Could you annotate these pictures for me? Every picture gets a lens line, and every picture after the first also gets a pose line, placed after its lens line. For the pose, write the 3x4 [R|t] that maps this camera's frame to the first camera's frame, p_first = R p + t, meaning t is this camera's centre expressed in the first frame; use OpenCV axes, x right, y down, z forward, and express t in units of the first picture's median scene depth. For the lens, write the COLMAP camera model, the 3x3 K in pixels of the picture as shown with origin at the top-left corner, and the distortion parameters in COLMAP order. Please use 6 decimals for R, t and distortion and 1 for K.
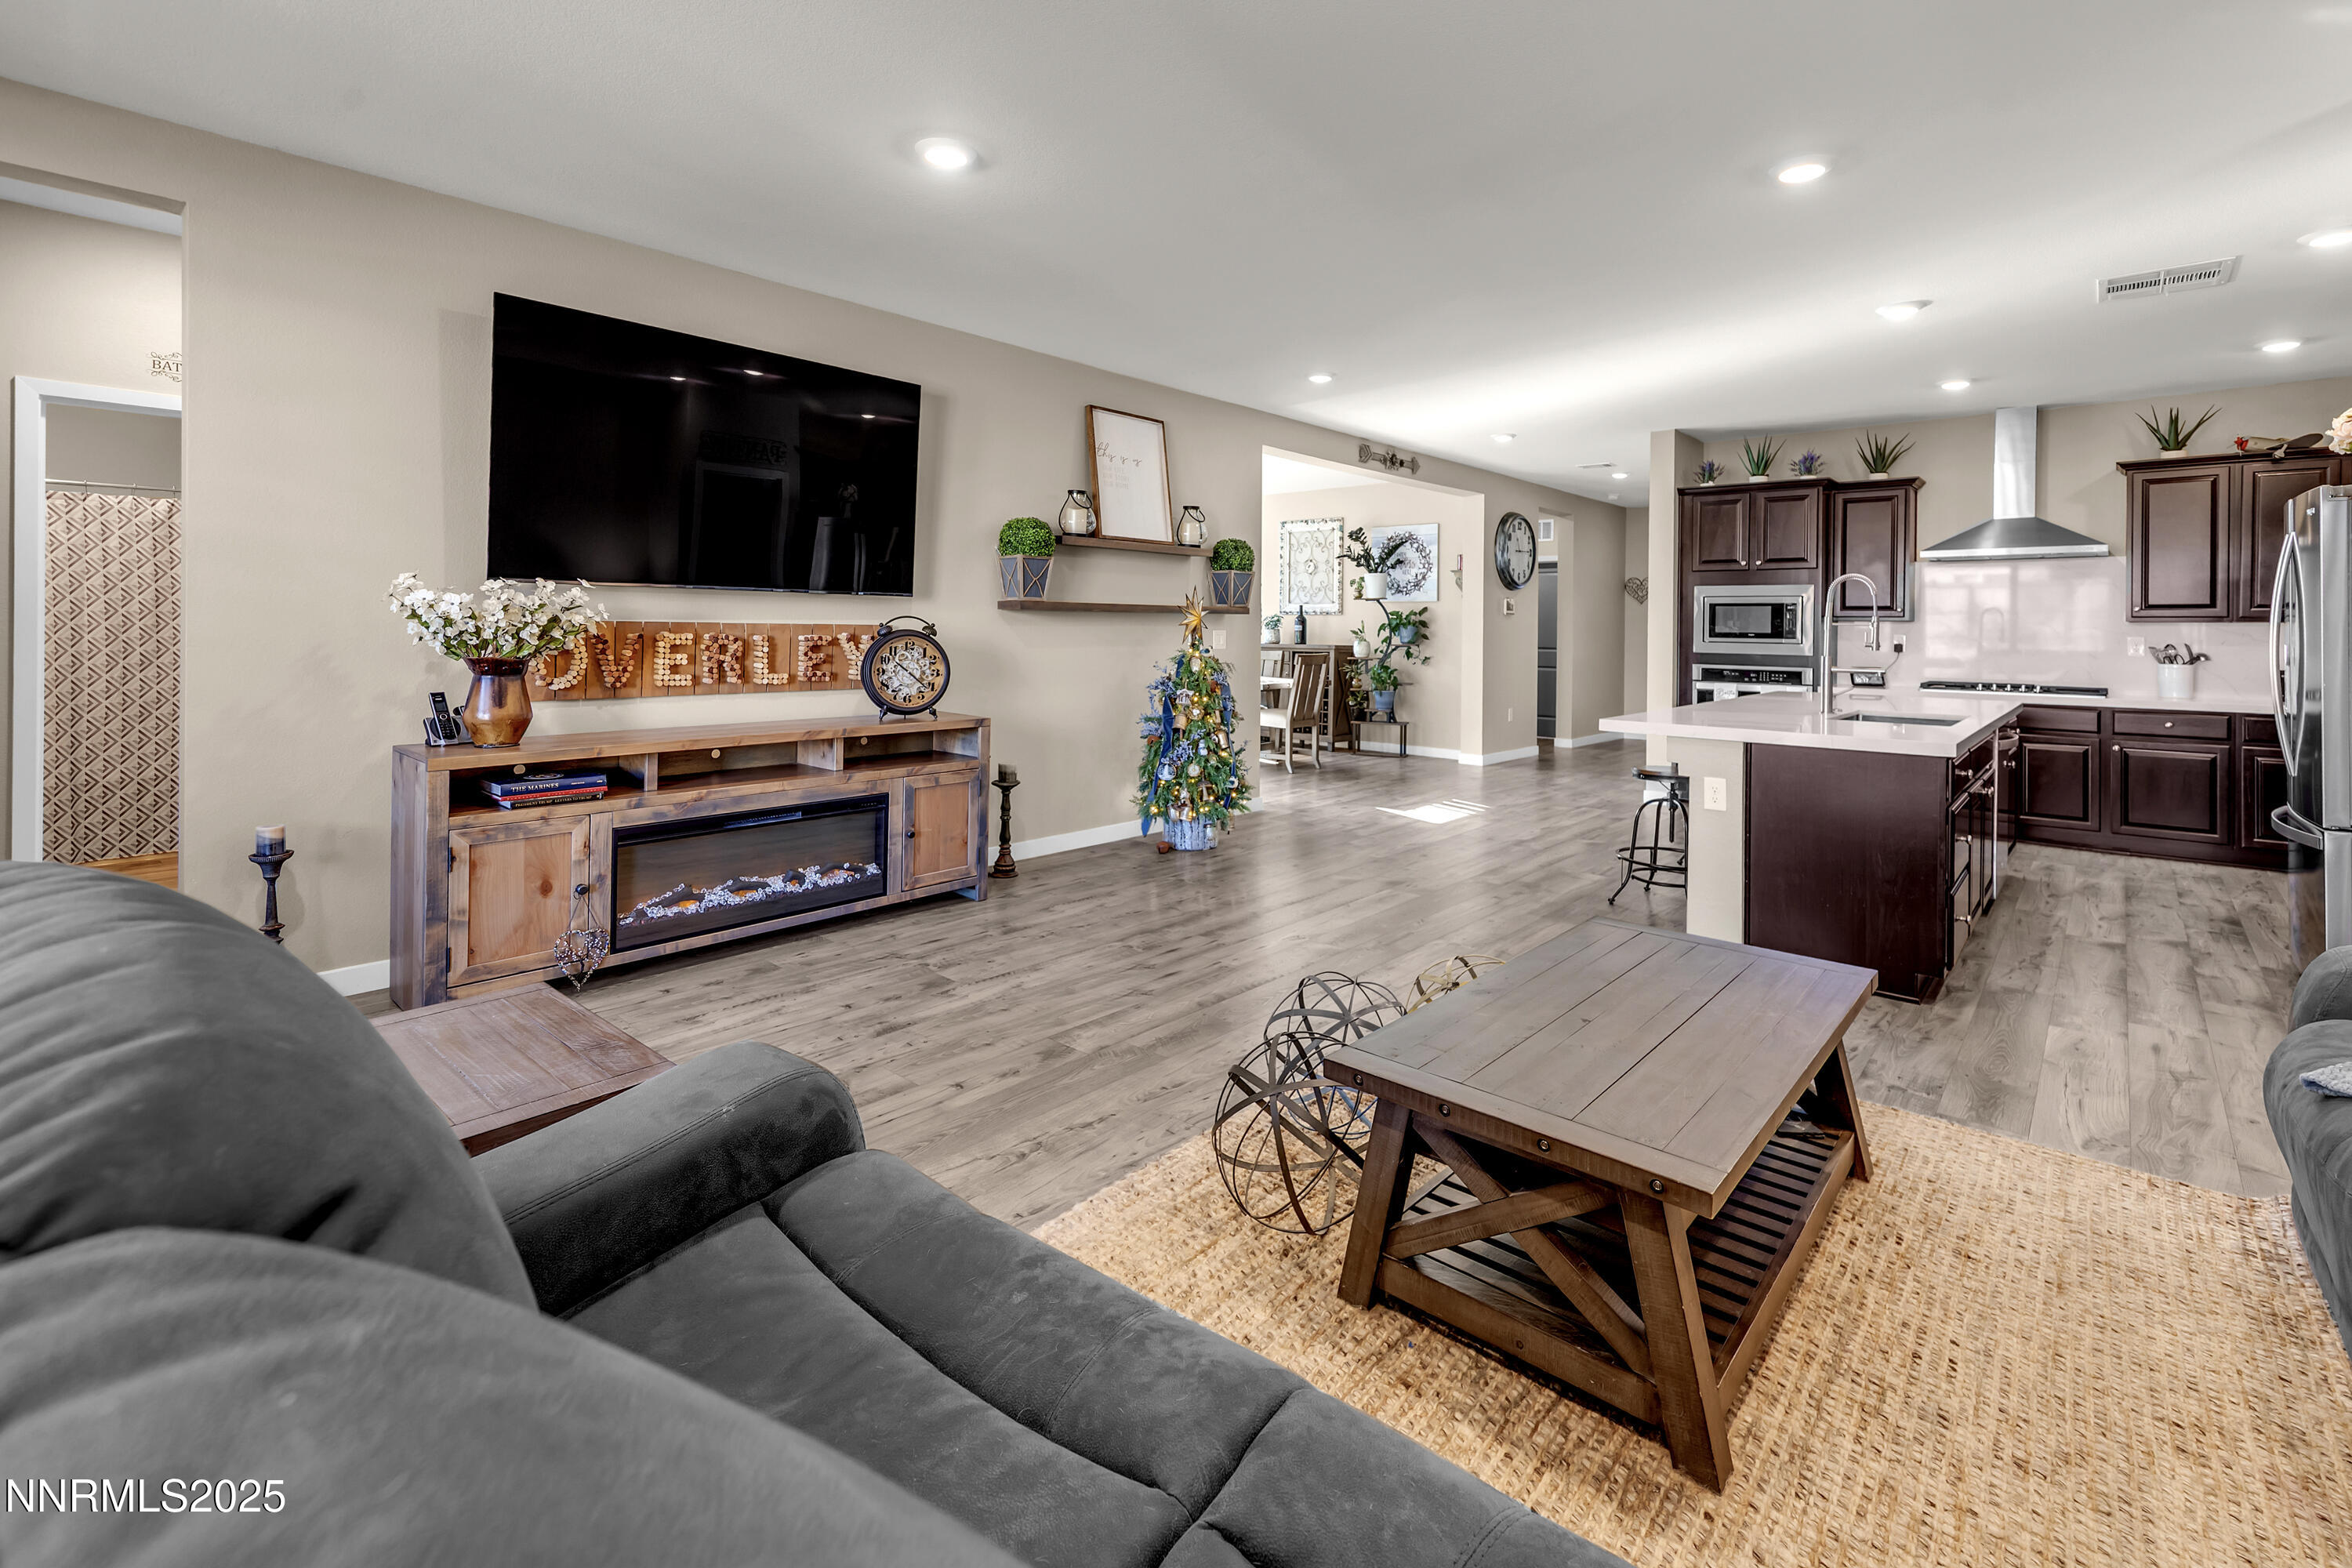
lens RADIAL K [[1066.7, 0, 1182.4], [0, 1066.7, 619.5], [0, 0, 1]] dist [0.012824, -0.000552]
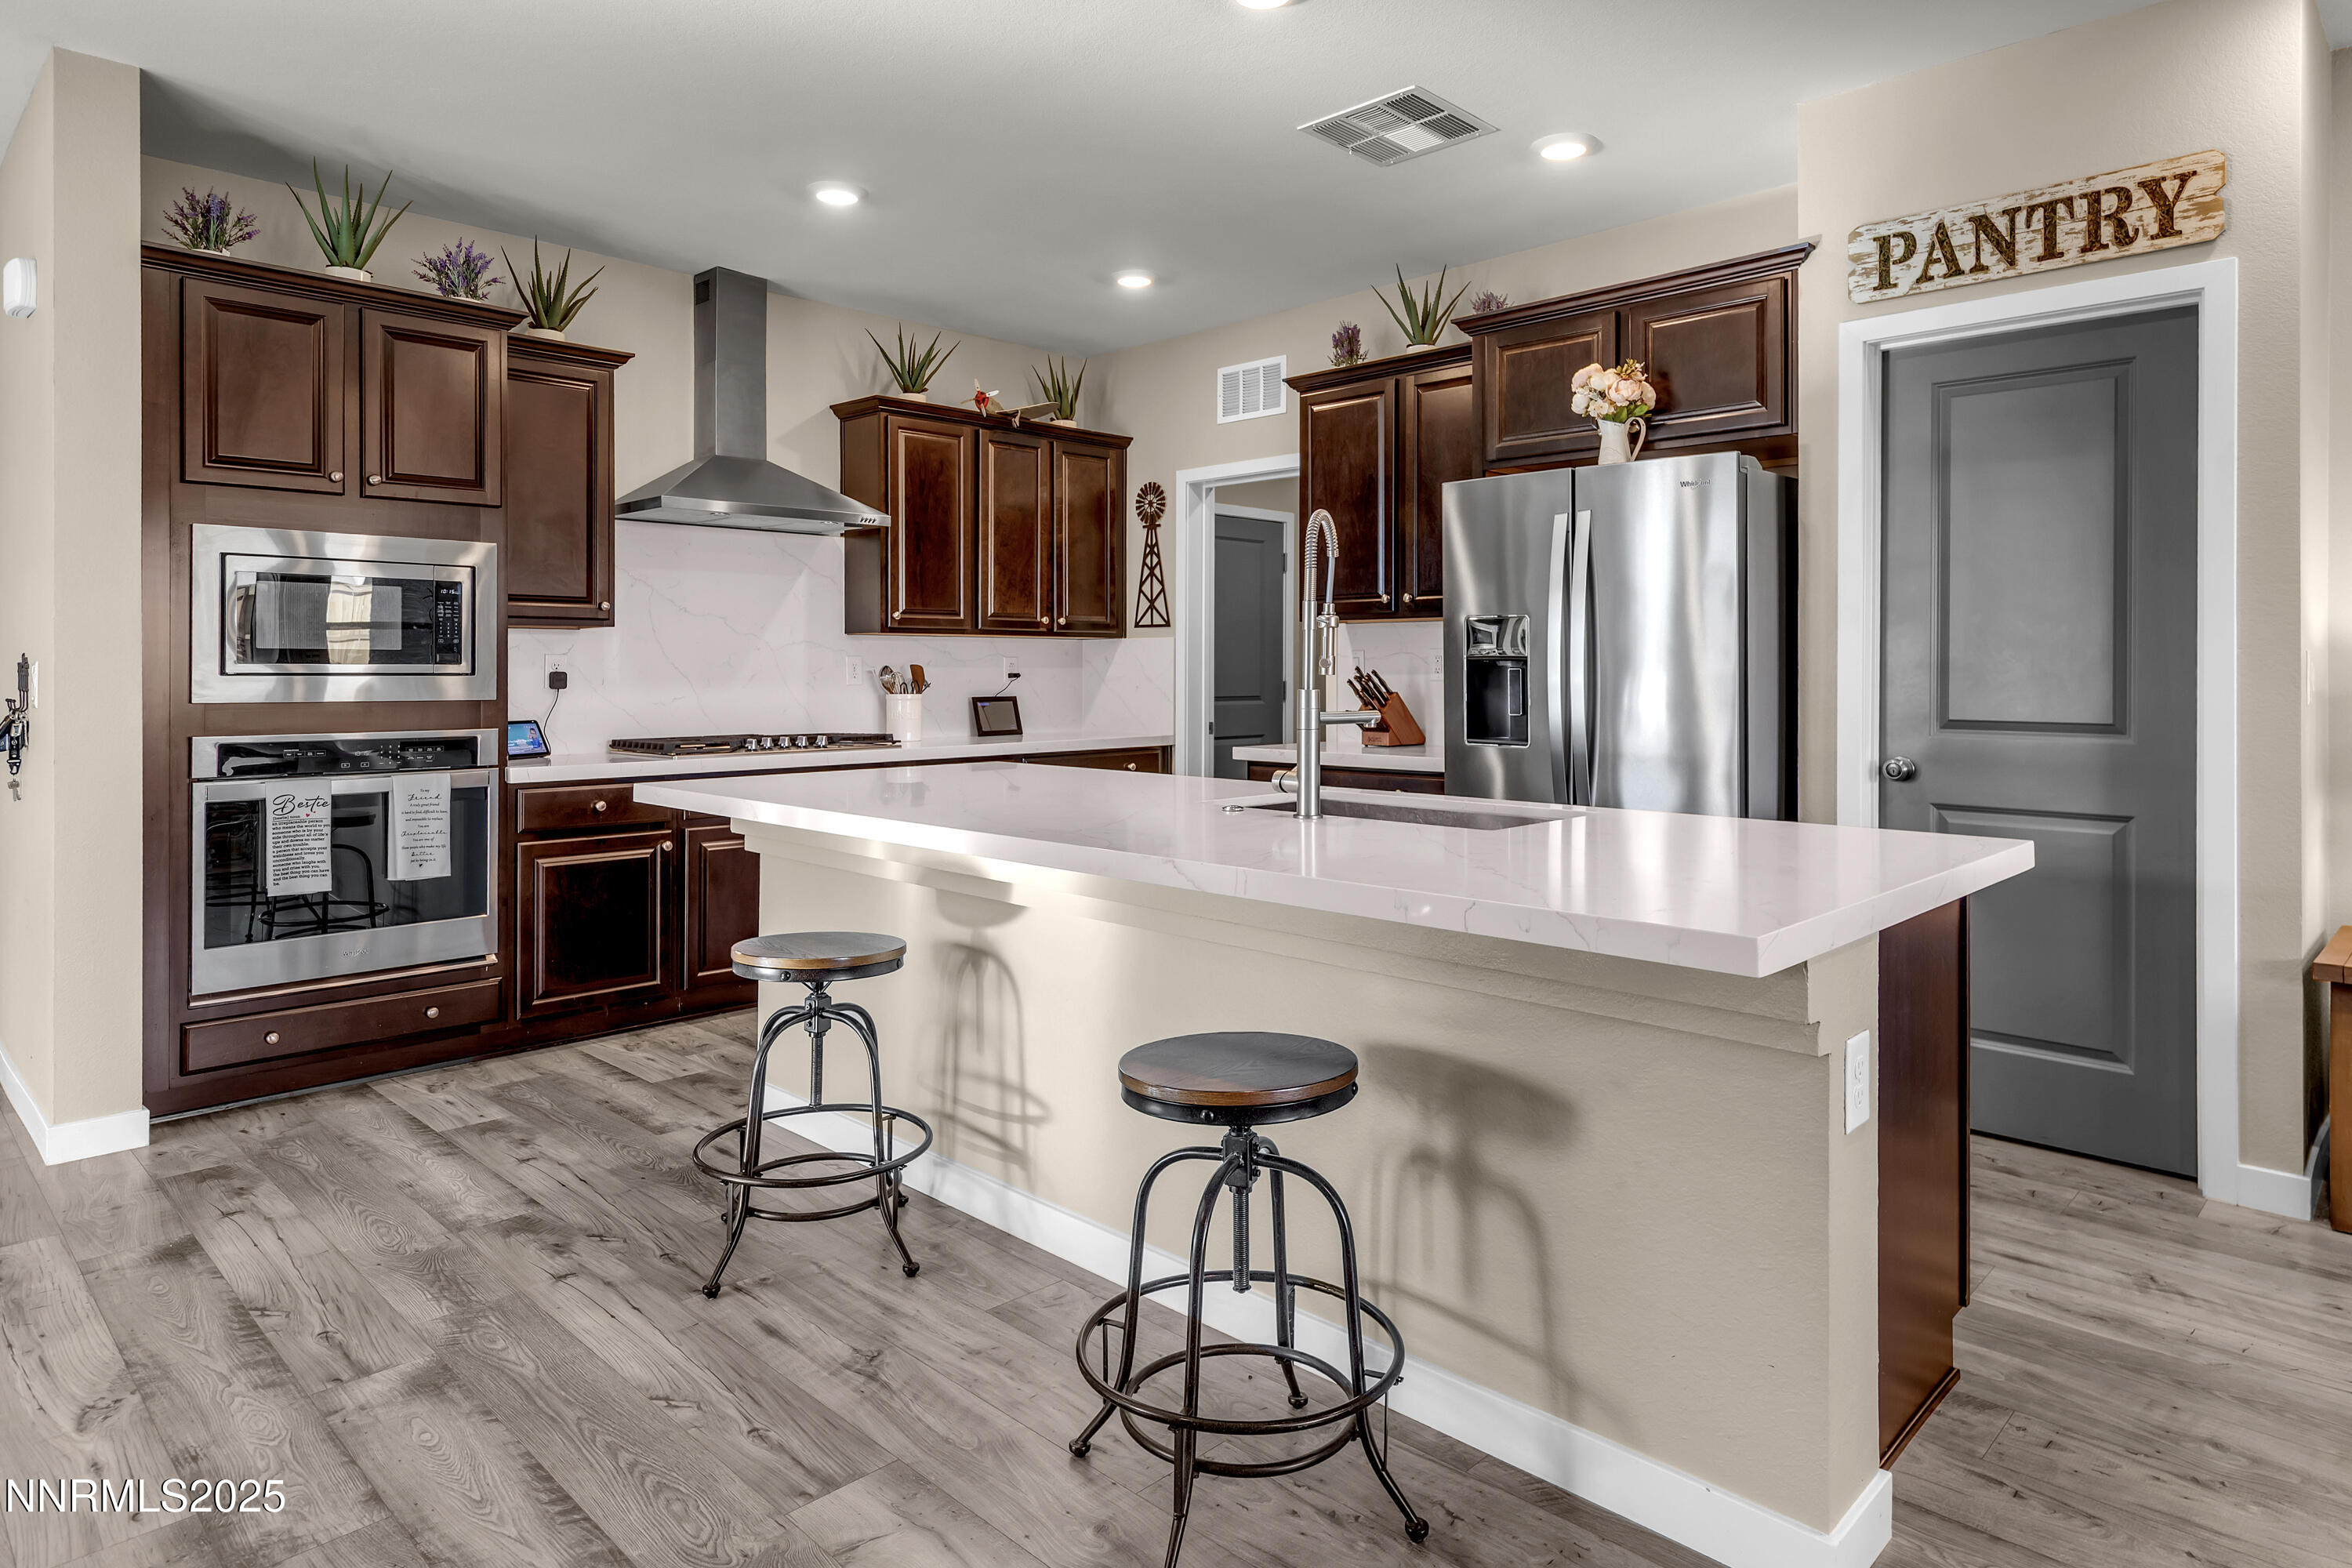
lens RADIAL K [[1363.7, 0, 1215.8], [0, 1363.7, 663.7], [0, 0, 1]] dist [0.005594, 0.002913]
pose [[0.033725, -0.006109, 0.999412, 0.025521], [-0.004394, 0.999971, 0.006260, 0.014668], [-0.999421, -0.004602, 0.033697, 0.736160]]
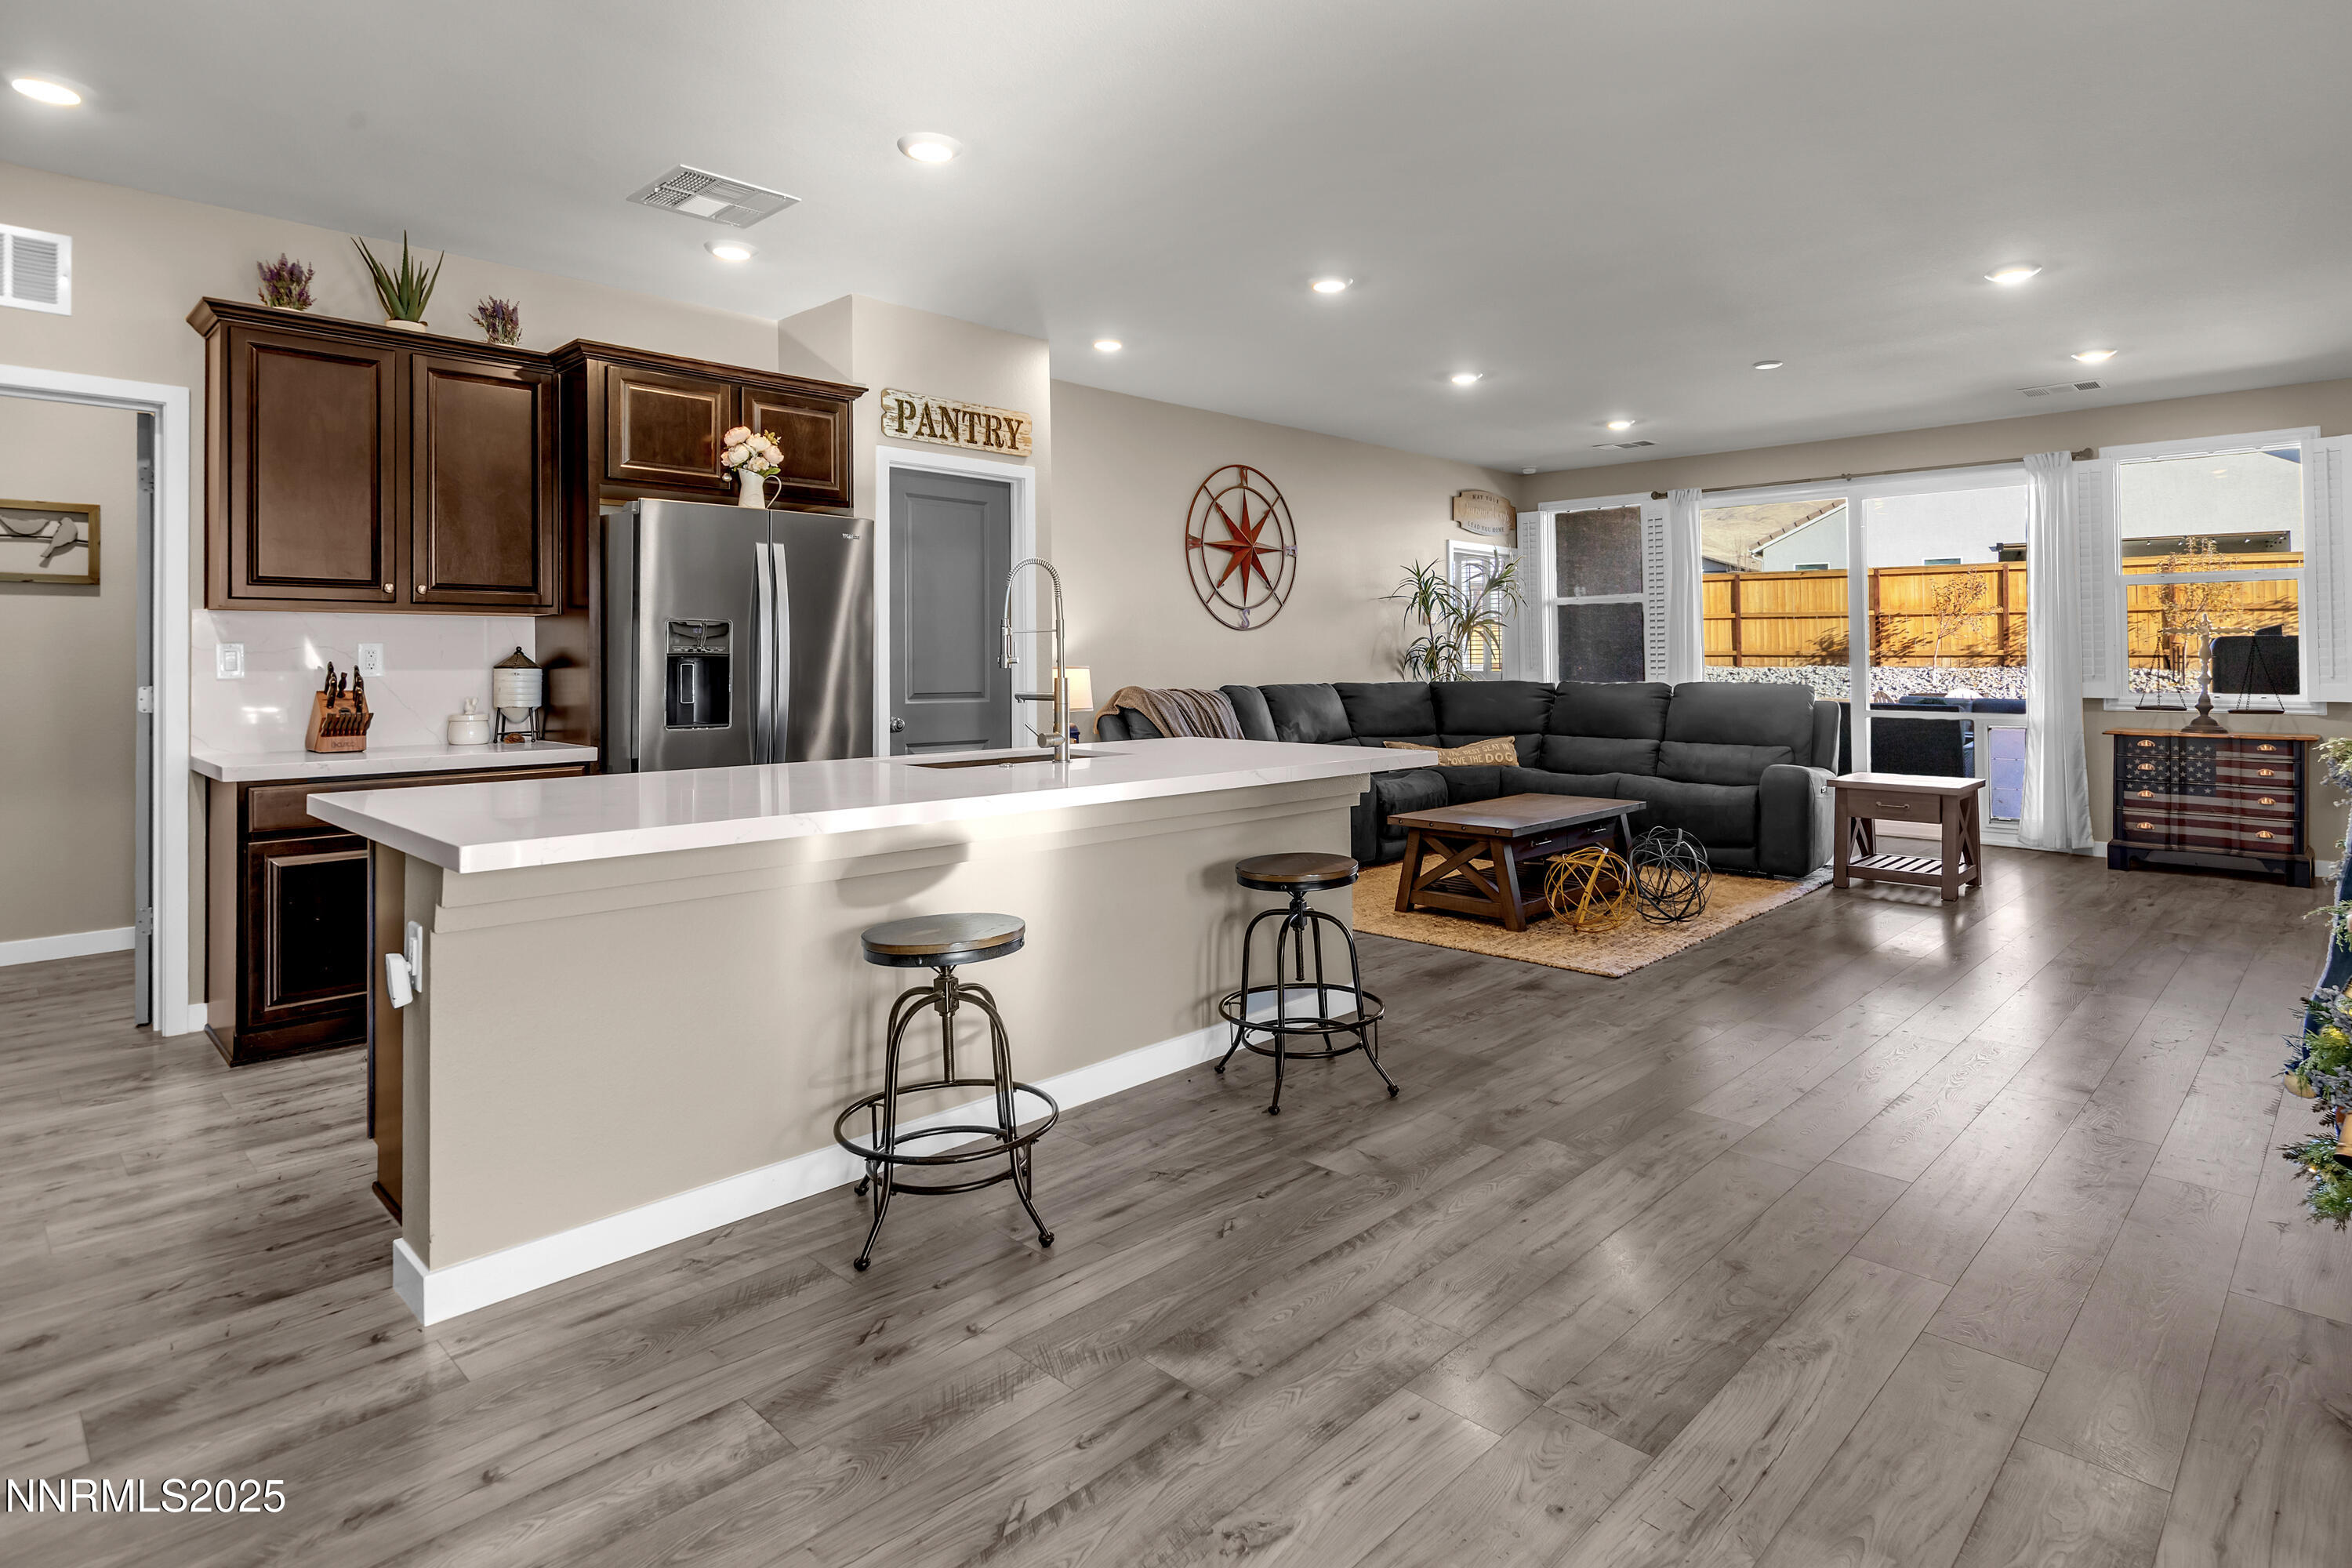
lens RADIAL K [[1221.5, 0, 1195.1], [0, 1221.5, 641.8], [0, 0, 1]] dist [0.005605, -0.000381]
pose [[-0.999032, -0.006685, 0.043471, 0.346674], [-0.007577, 0.999763, -0.020397, 0.019519], [-0.043324, -0.020707, -0.998846, 1.268747]]
